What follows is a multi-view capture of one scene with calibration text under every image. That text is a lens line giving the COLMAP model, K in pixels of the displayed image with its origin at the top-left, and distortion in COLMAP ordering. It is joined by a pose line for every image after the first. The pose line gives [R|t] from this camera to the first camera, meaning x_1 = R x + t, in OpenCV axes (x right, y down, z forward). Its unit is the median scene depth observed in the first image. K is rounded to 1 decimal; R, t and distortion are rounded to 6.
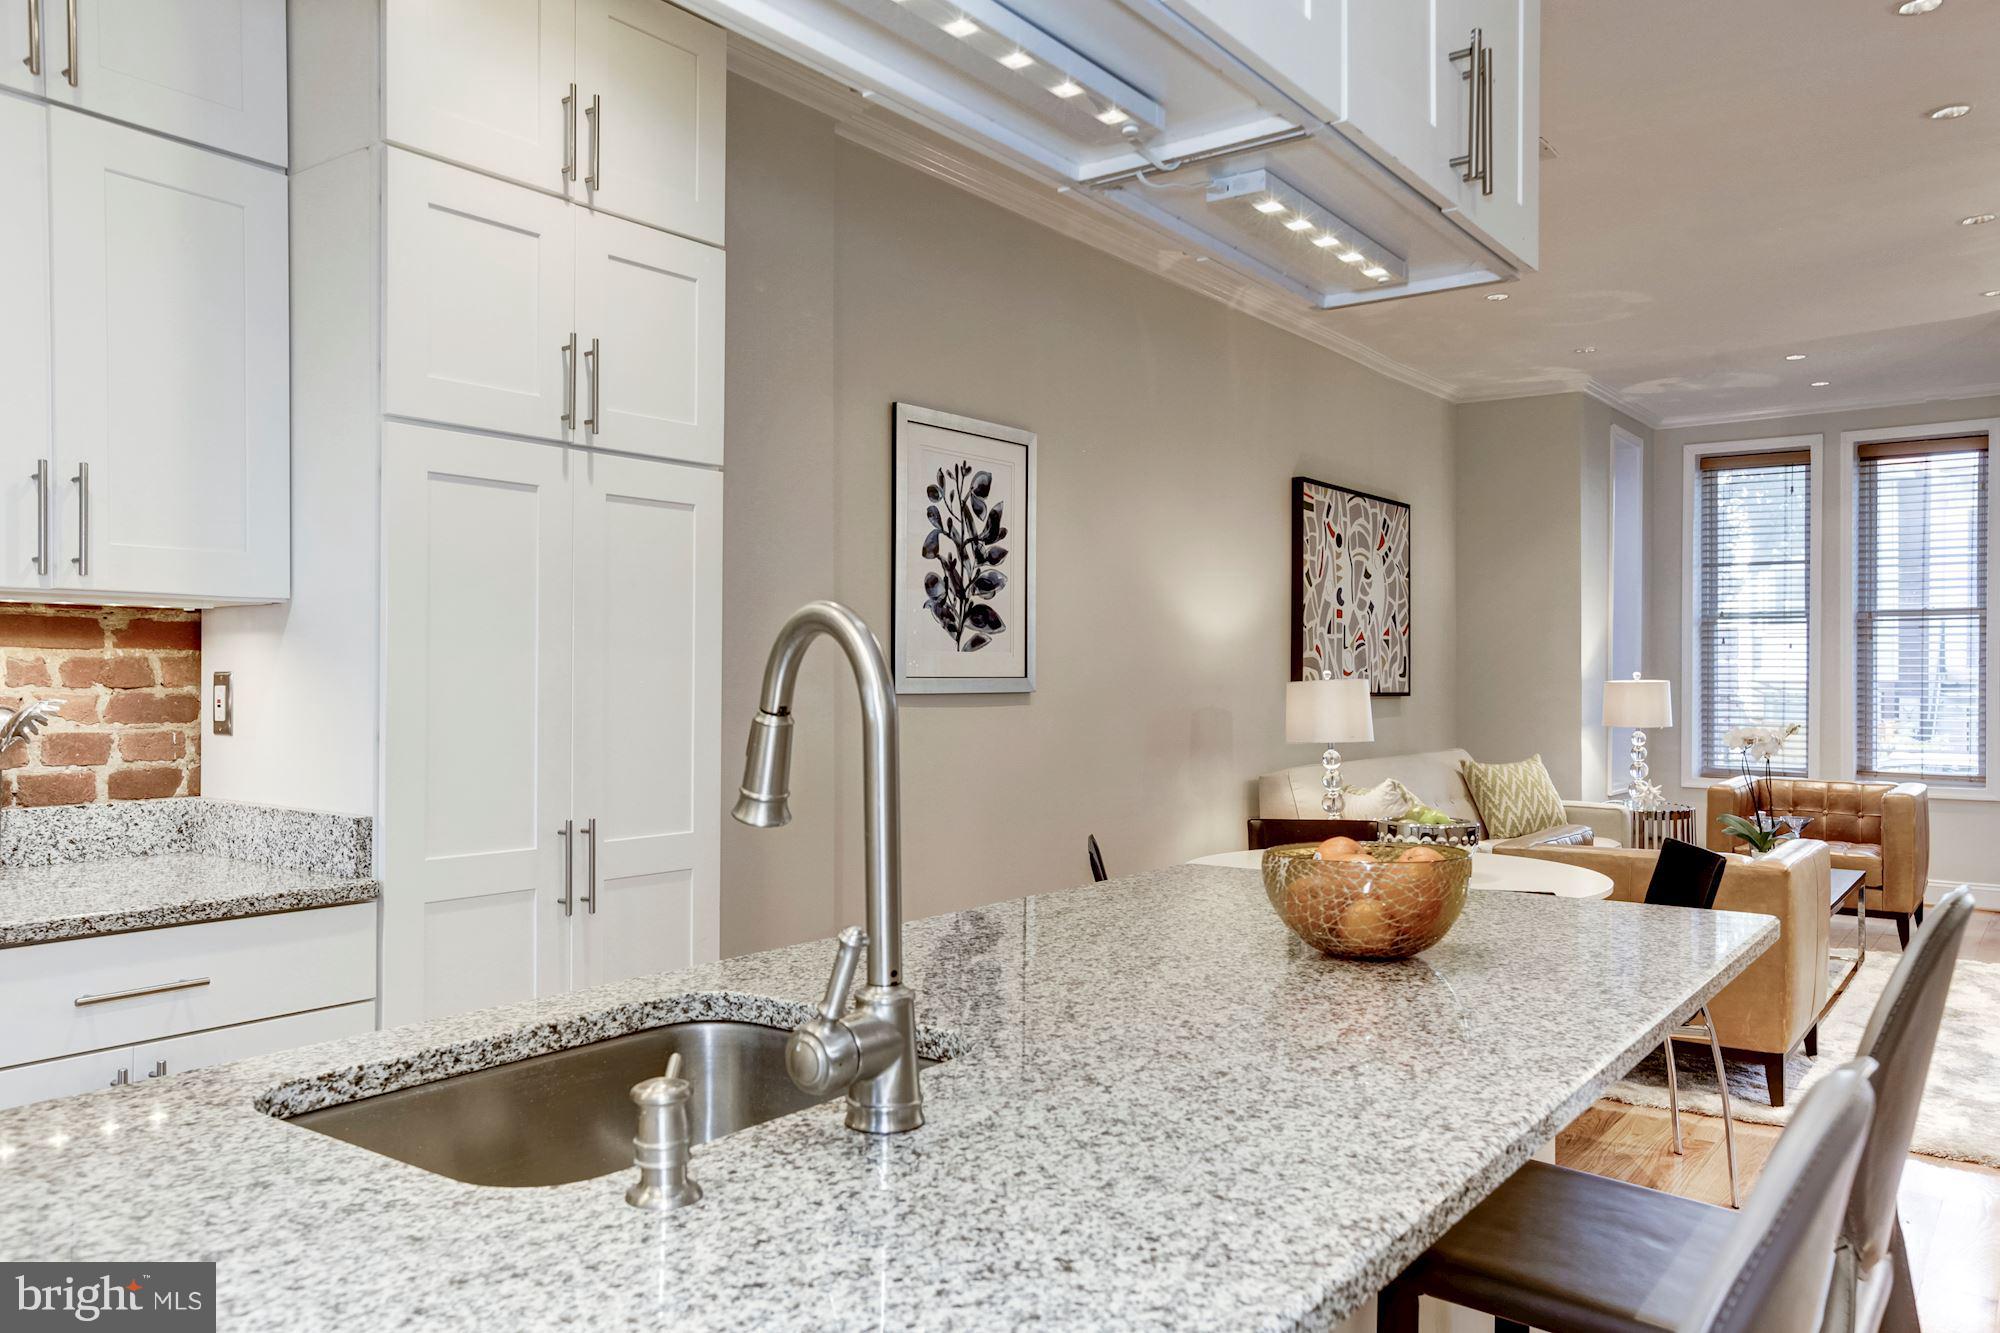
lens RADIAL K [[1485.3, 0, 996.4], [0, 1485.3, 685.9], [0, 0, 1]] dist [-0.011060, 0.058737]
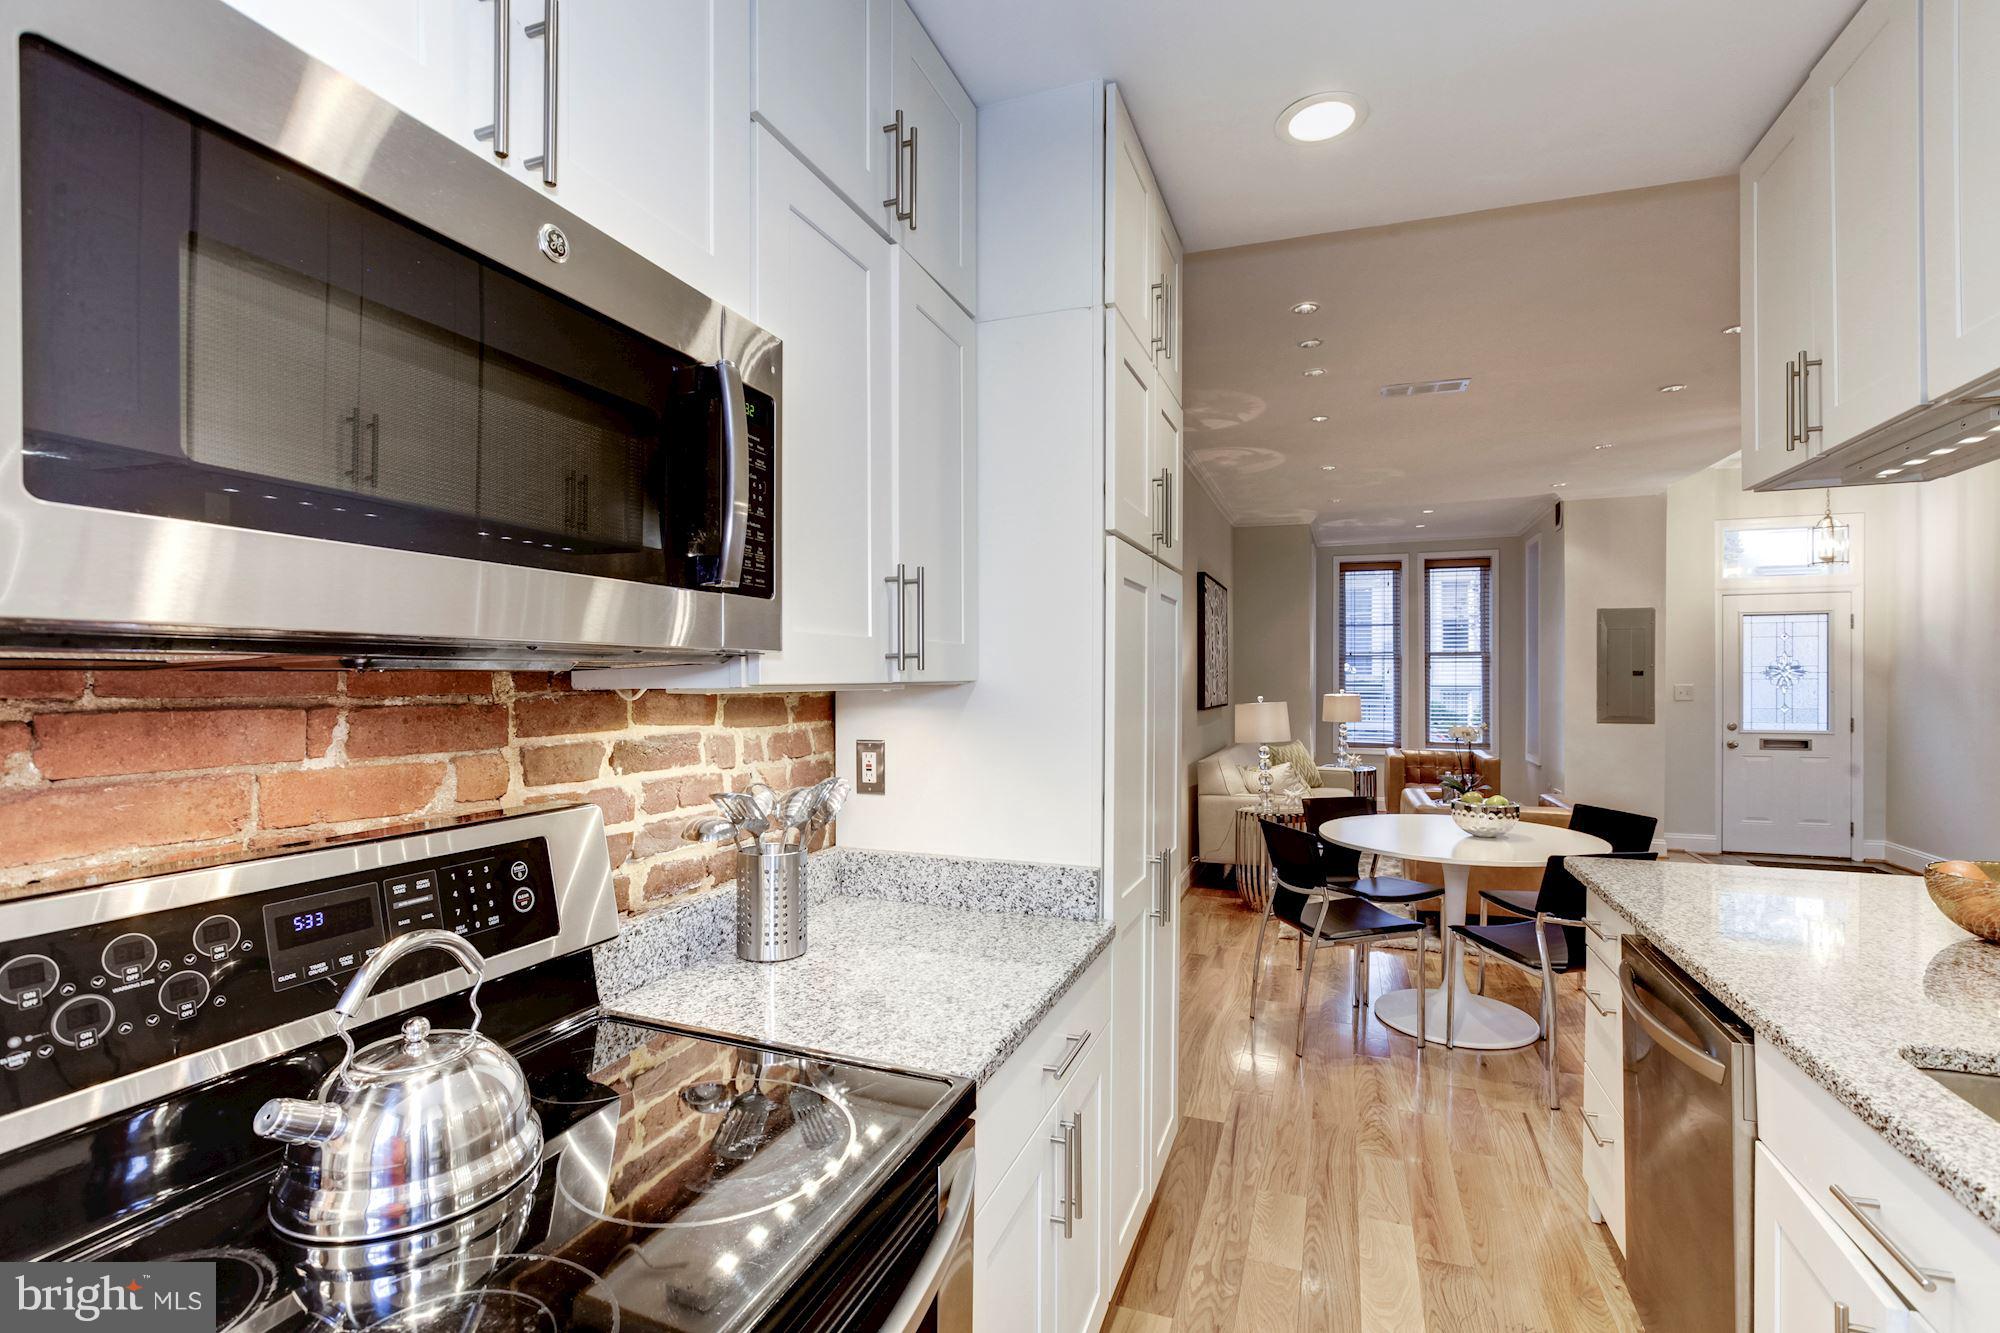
lens RADIAL K [[902.2, 0, 1003.7], [0, 902.2, 684.7], [0, 0, 1]] dist [-0.033707, 0.016652]
pose [[0.963058, -0.007403, 0.269191, -0.302333], [0.007105, 0.999973, 0.002081, -0.026684], [-0.269199, -0.000091, 0.963085, 0.142757]]
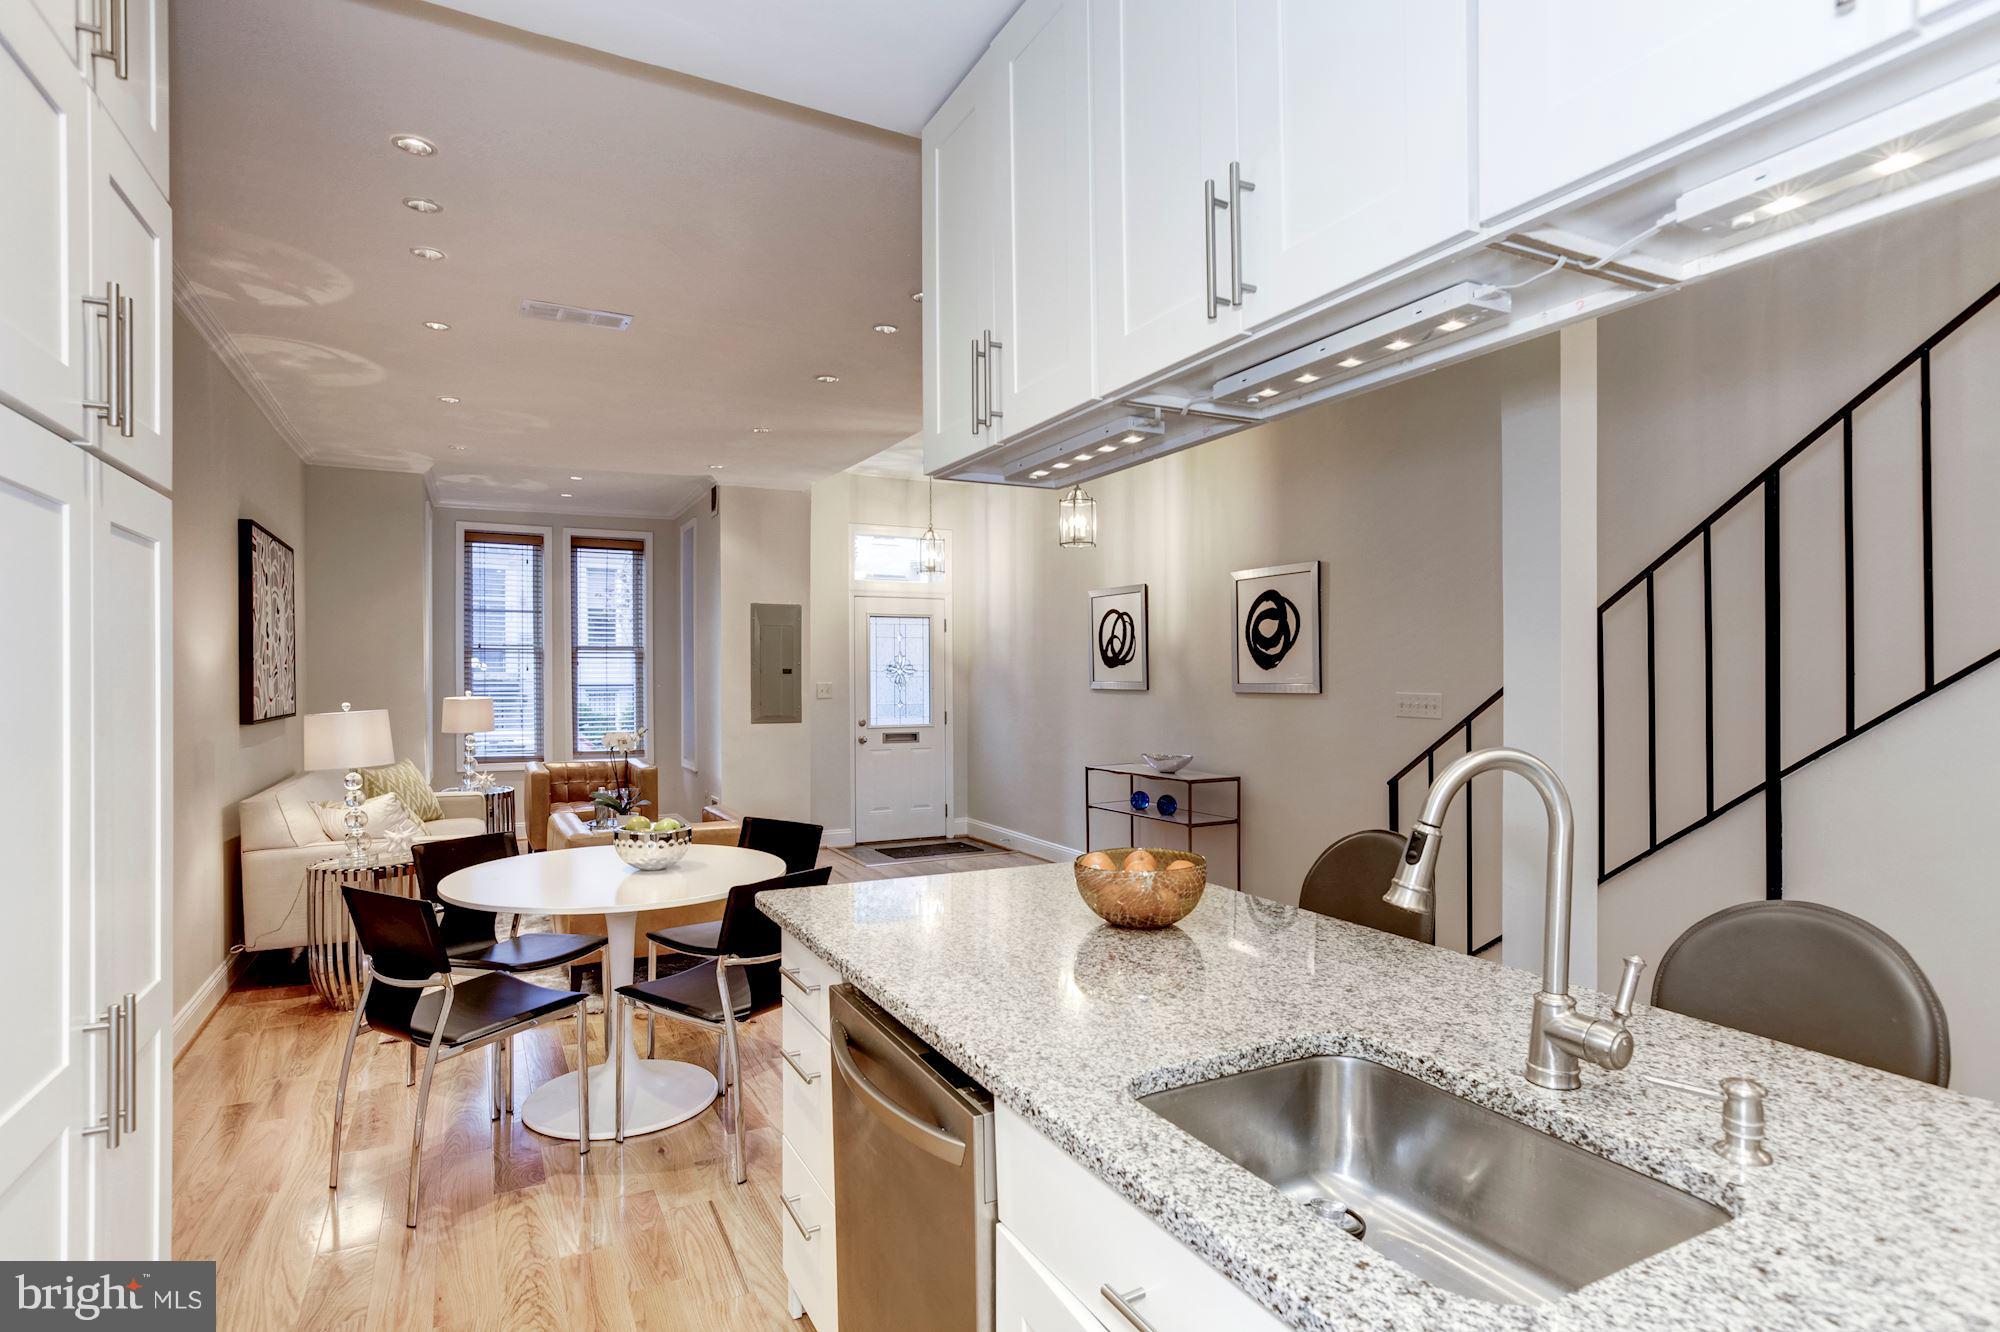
lens RADIAL K [[1039.7, 0, 1009.9], [0, 1039.7, 681.9], [0, 0, 1]] dist [-0.048895, 0.044114]
pose [[0.437479, -0.011352, 0.899157, -0.256565], [0.009360, 0.999924, 0.008070, -0.027659], [-0.899180, 0.004885, 0.437552, 0.206646]]
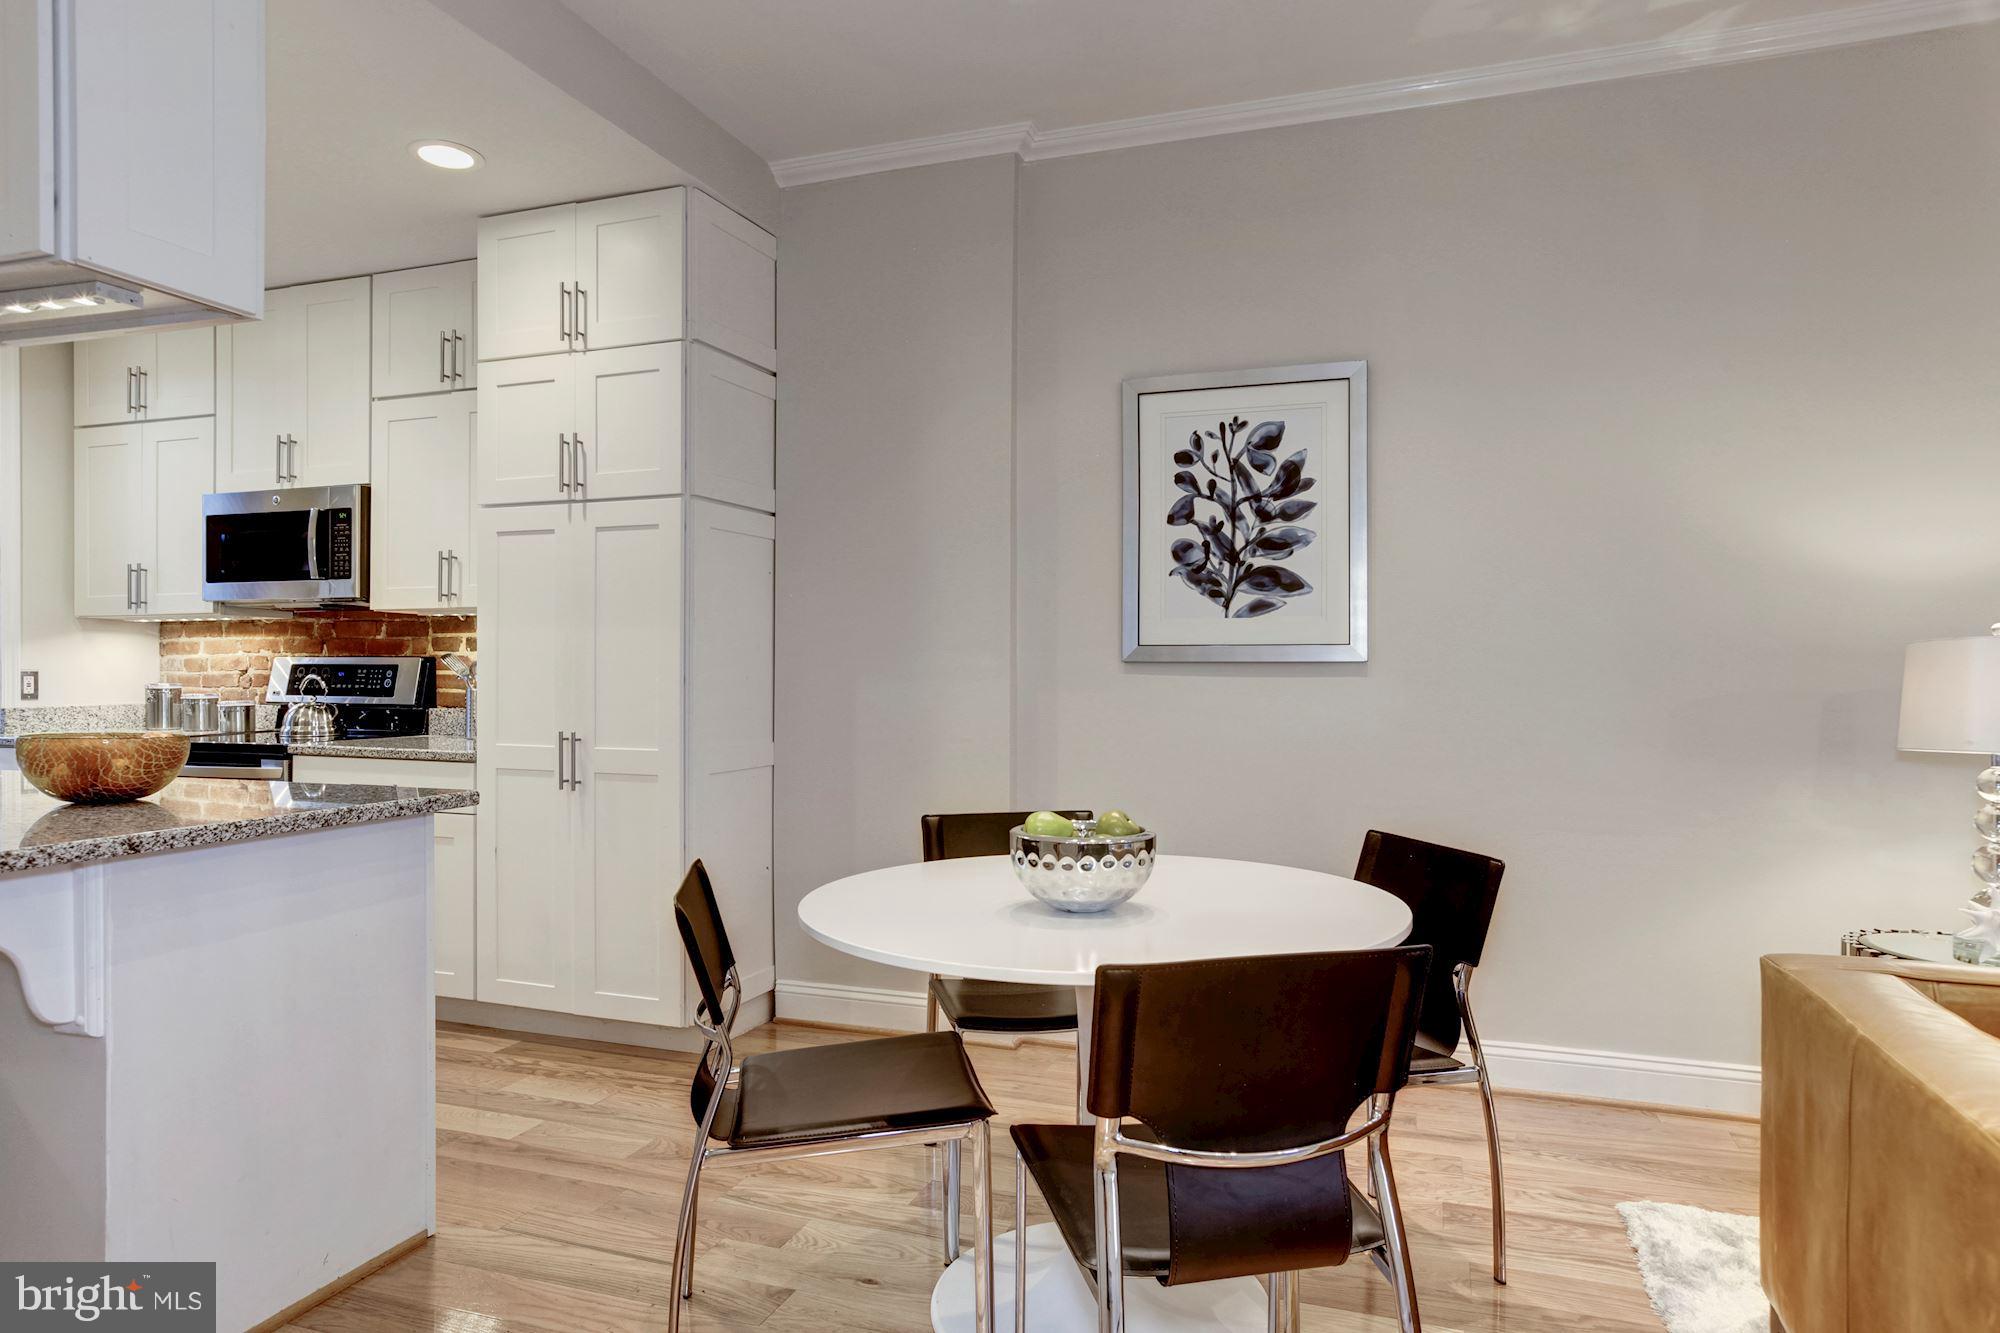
lens RADIAL K [[1147.1, 0, 1000.0], [0, 1147.1, 666.5], [0, 0, 1]] dist [-0.004933, 0.026558]
pose [[0.301876, -0.007429, -0.953318, 0.511605], [-0.008688, 0.999907, -0.010543, 0.013589], [0.953308, 0.011465, 0.301784, 0.520237]]
